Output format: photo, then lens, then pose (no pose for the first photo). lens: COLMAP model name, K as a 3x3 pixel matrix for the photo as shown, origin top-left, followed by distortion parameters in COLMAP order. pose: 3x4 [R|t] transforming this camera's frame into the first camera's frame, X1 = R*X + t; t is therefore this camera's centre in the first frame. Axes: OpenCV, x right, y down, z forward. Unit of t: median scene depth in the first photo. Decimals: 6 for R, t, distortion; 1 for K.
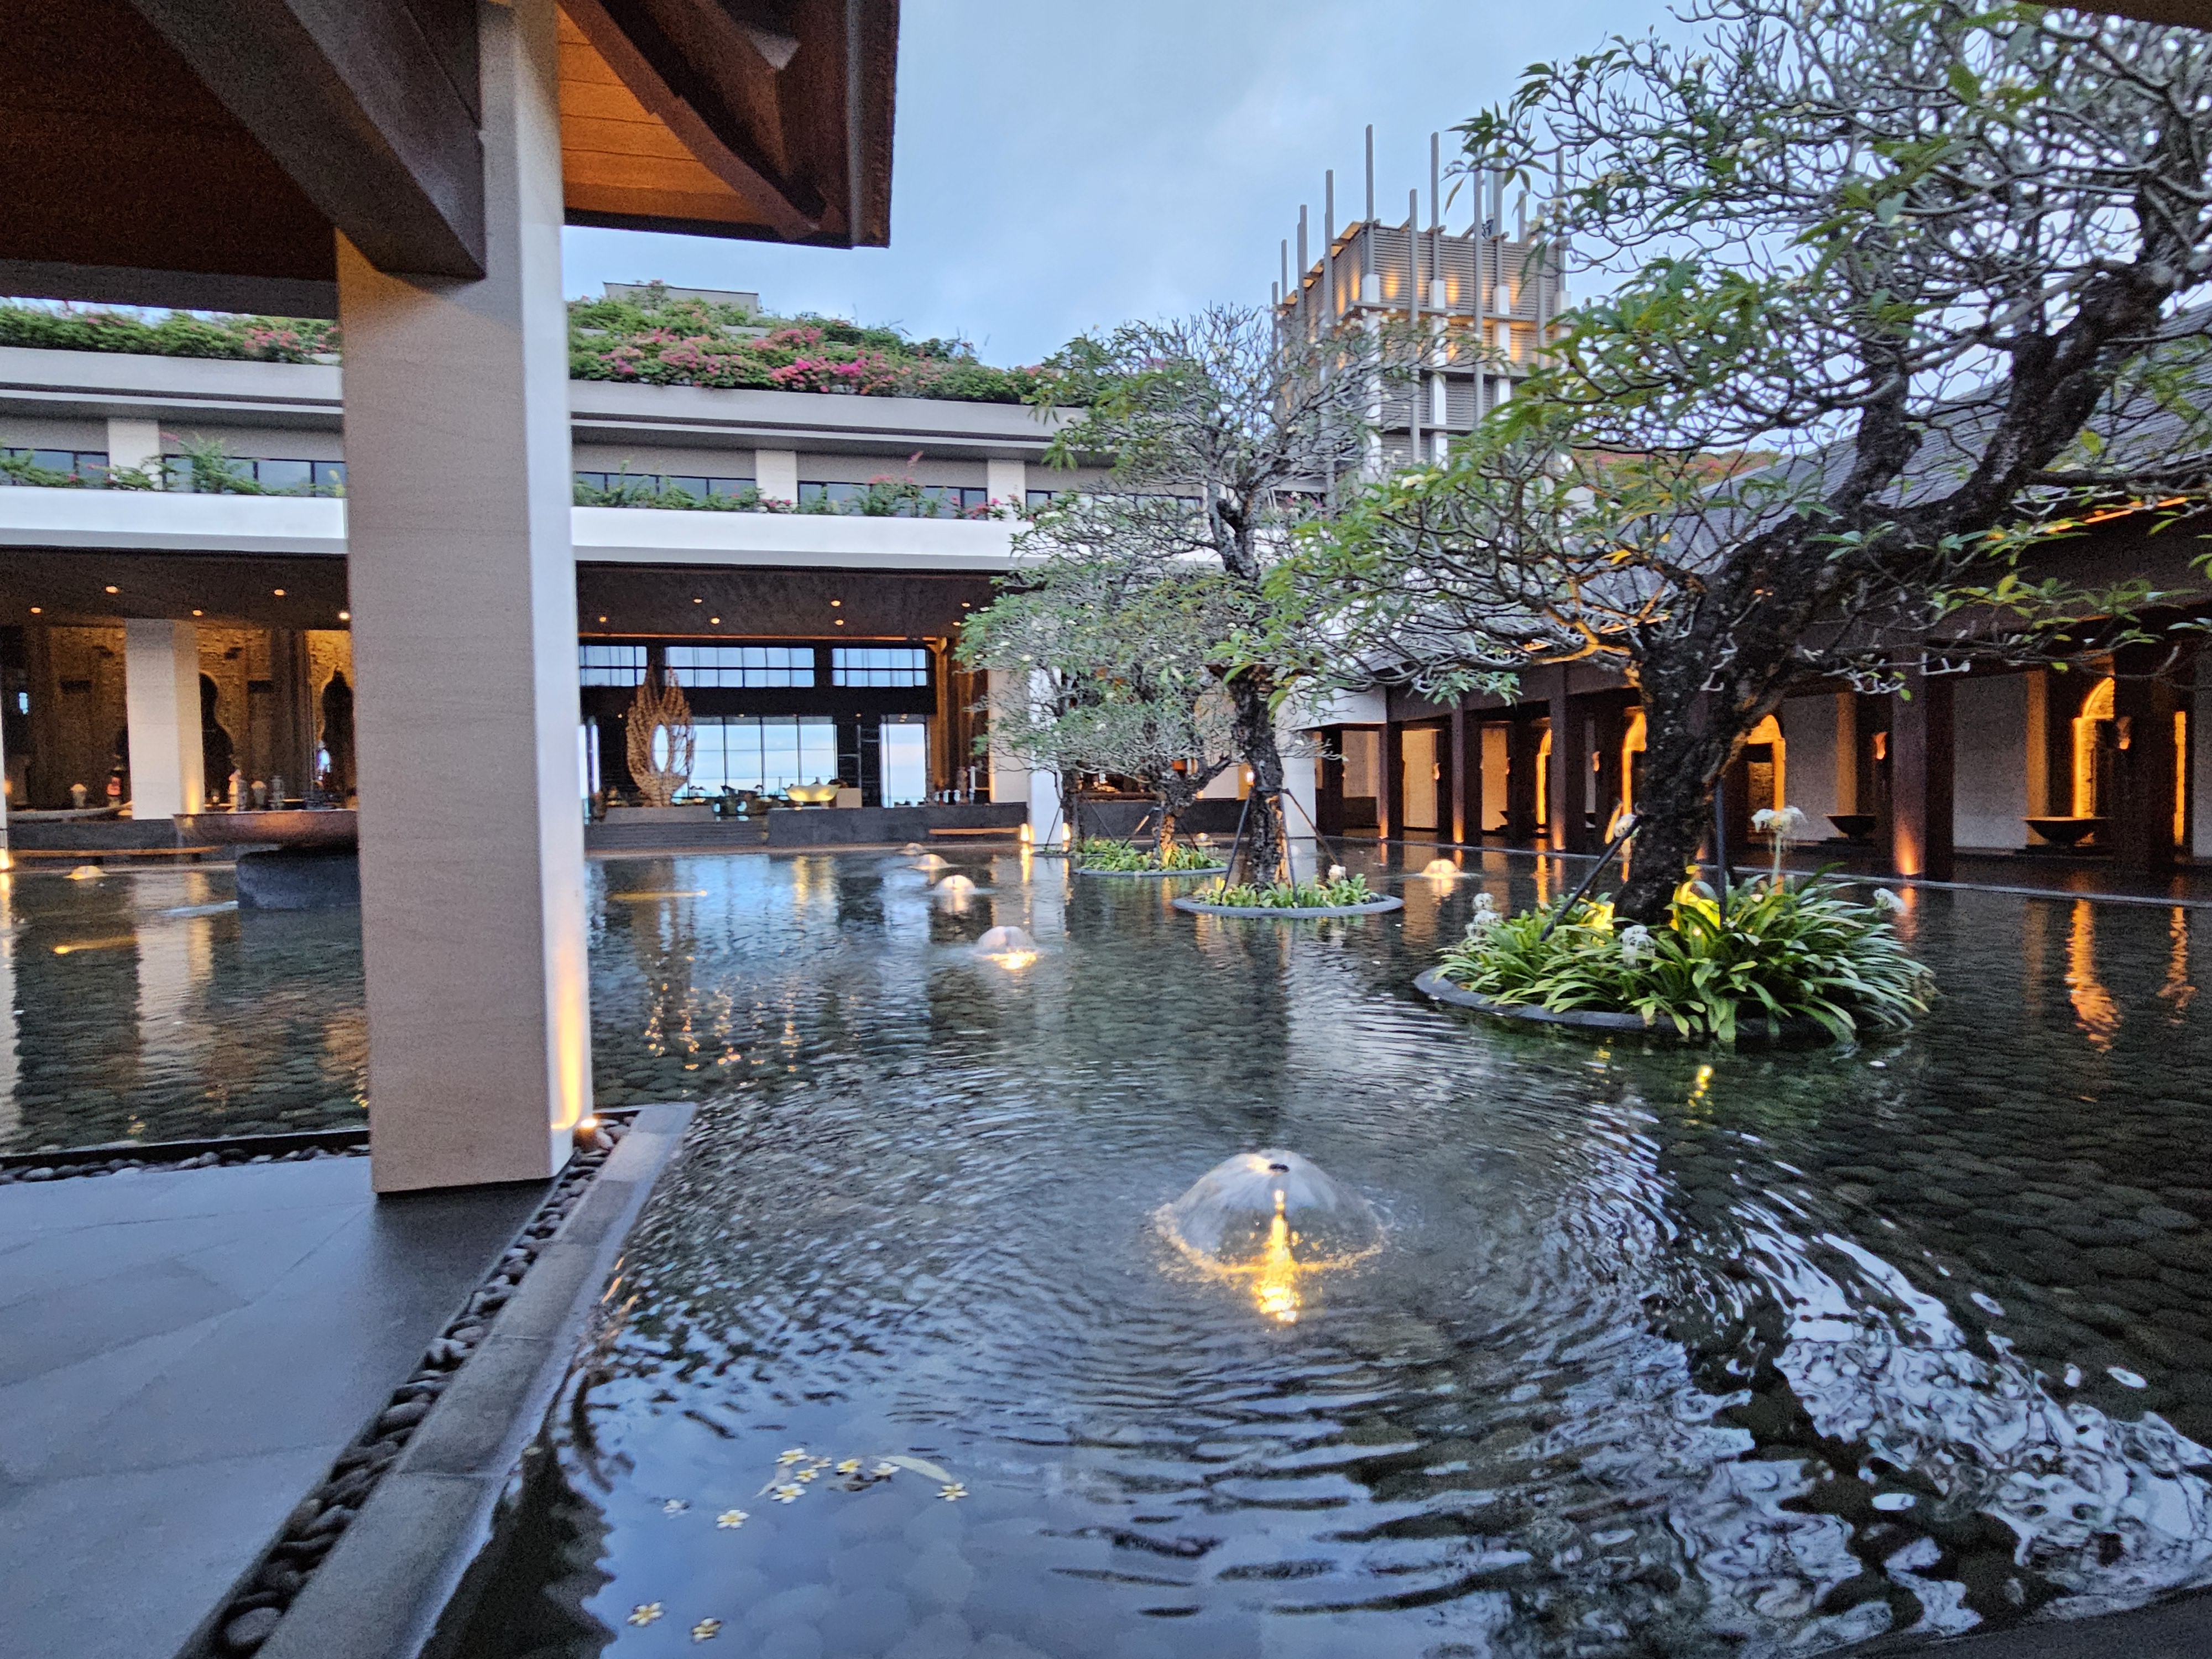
lens RADIAL K [[1100.3, 0, 1106.0], [0, 1100.3, 829.5], [0, 0, 1]] dist [0.005155, 0.000135]
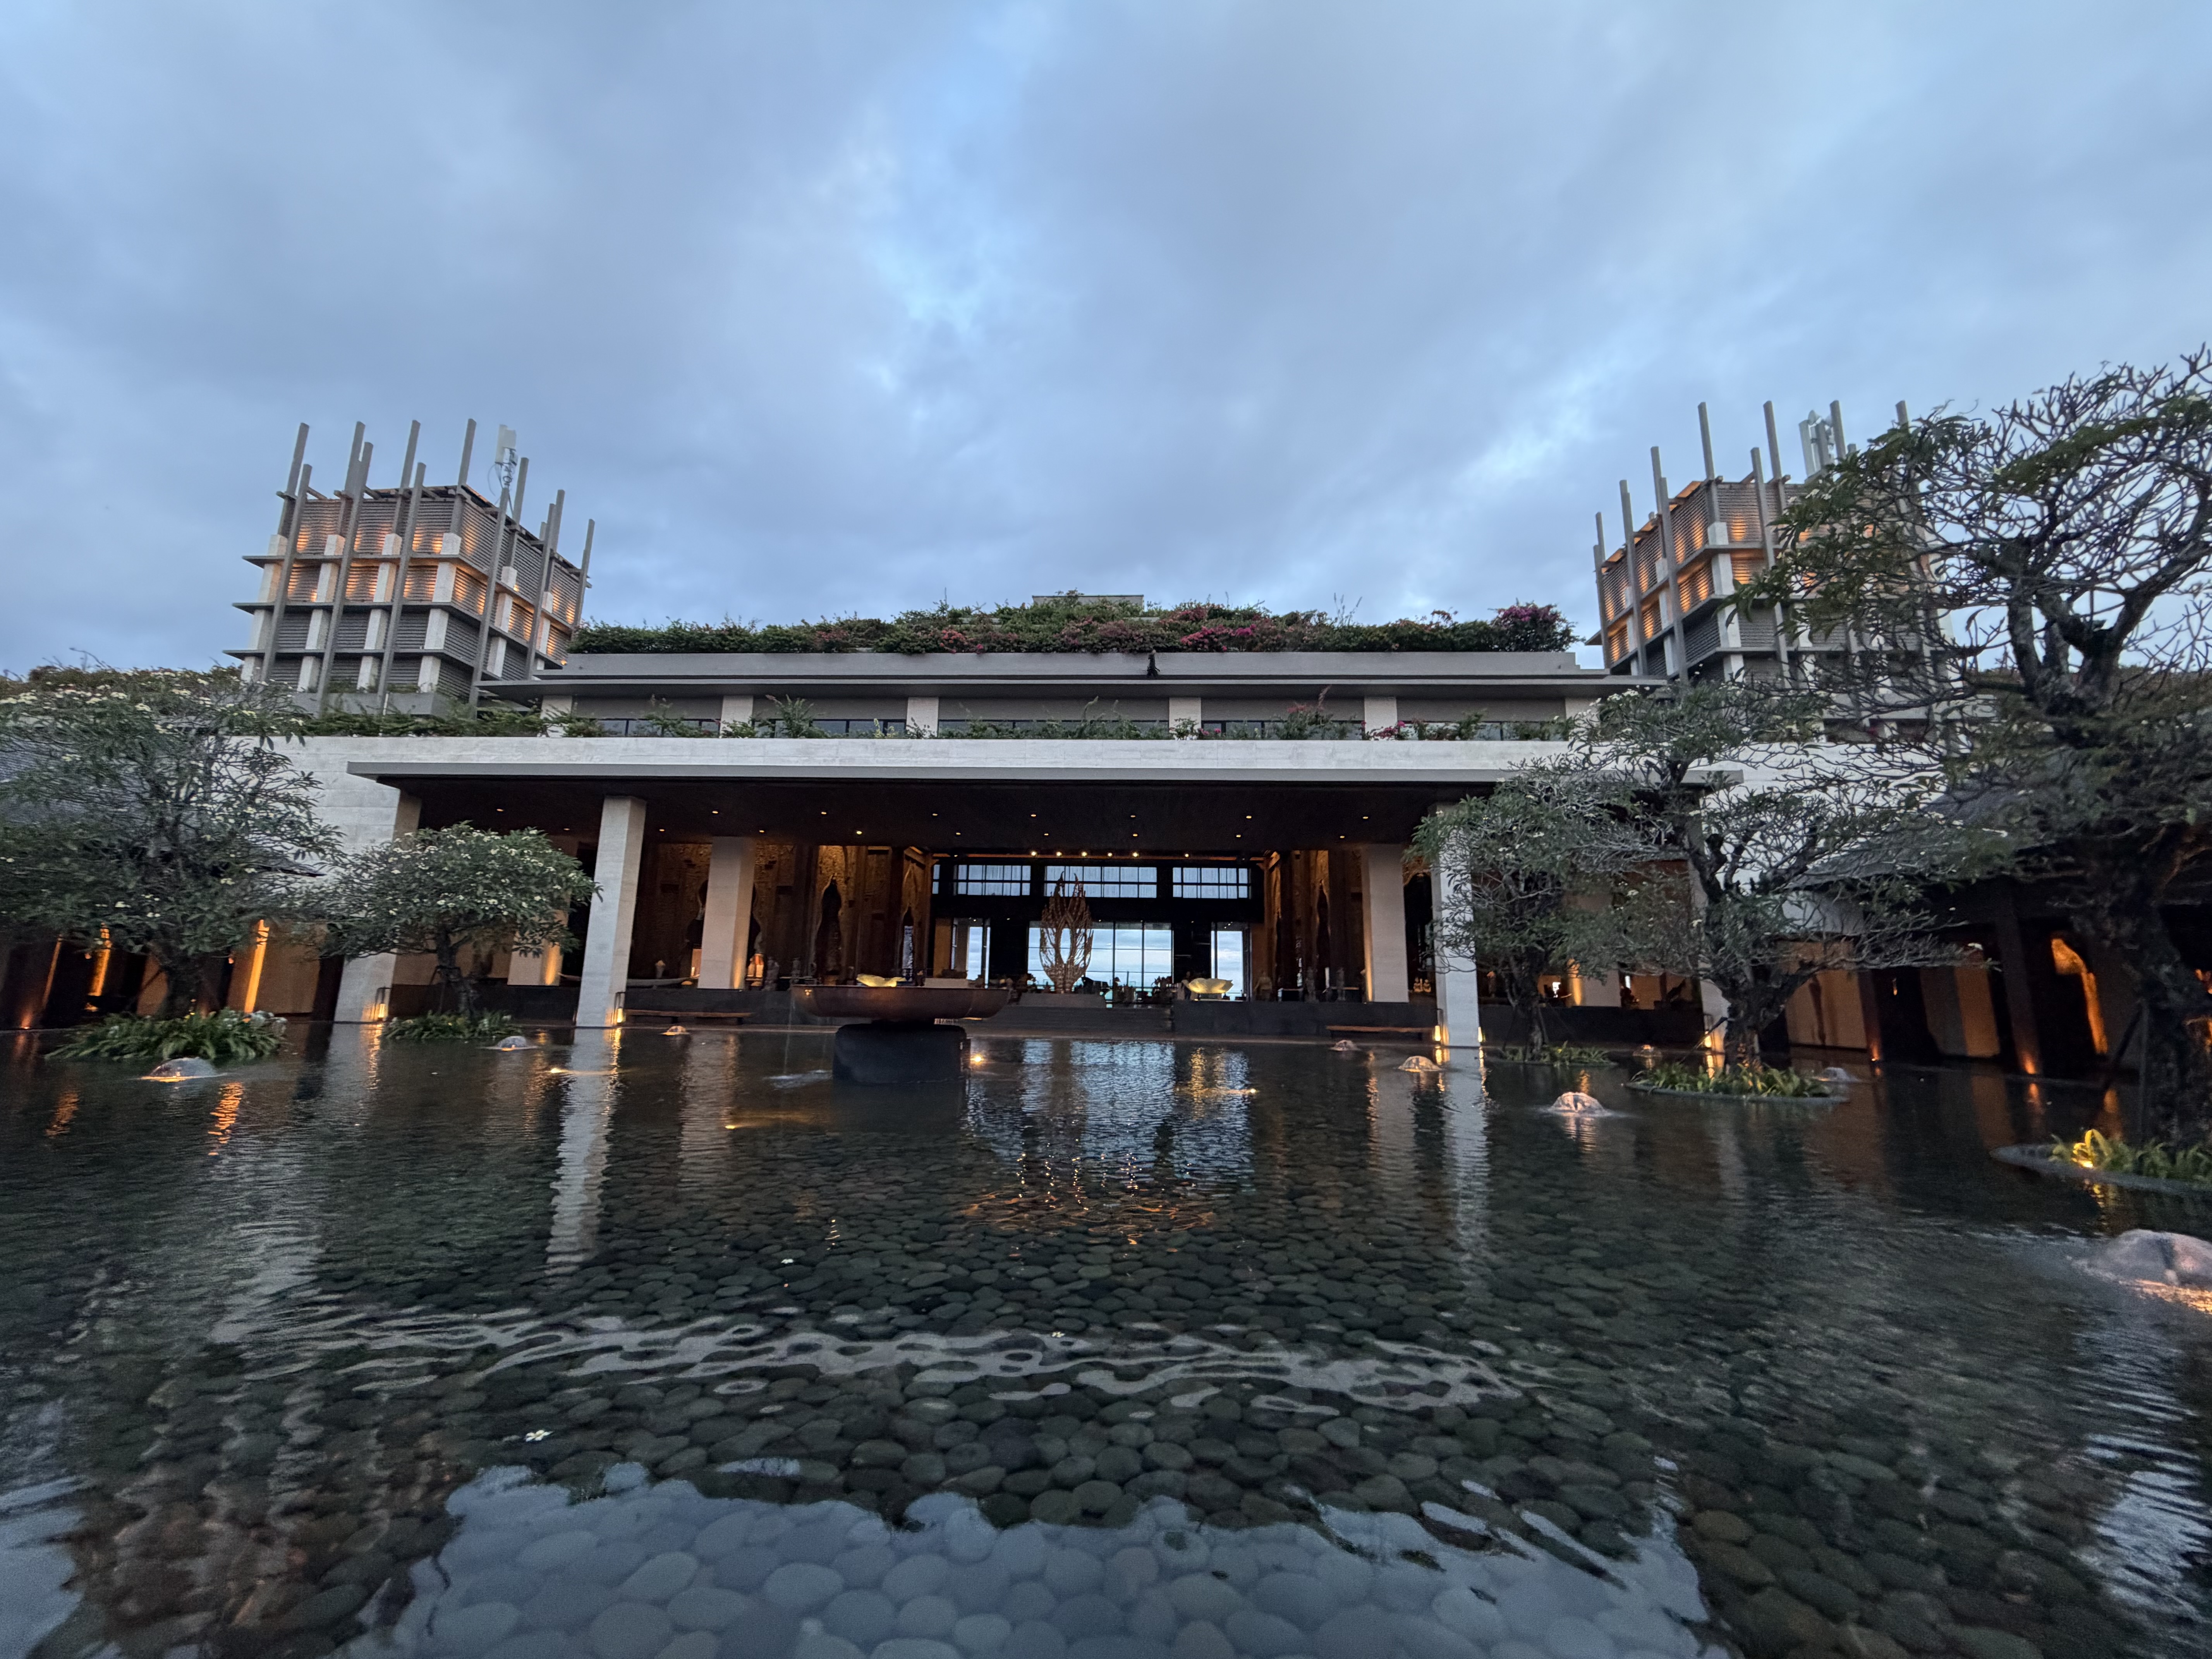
lens RADIAL K [[879.4, 0, 1106.0], [0, 879.4, 829.5], [0, 0, 1]] dist [0.001285, 0.000049]
pose [[0.966619, -0.010318, -0.256009, -0.115280], [-0.044316, 0.977396, -0.206718, 0.000344], [0.252355, 0.211163, 0.944313, 0.082312]]
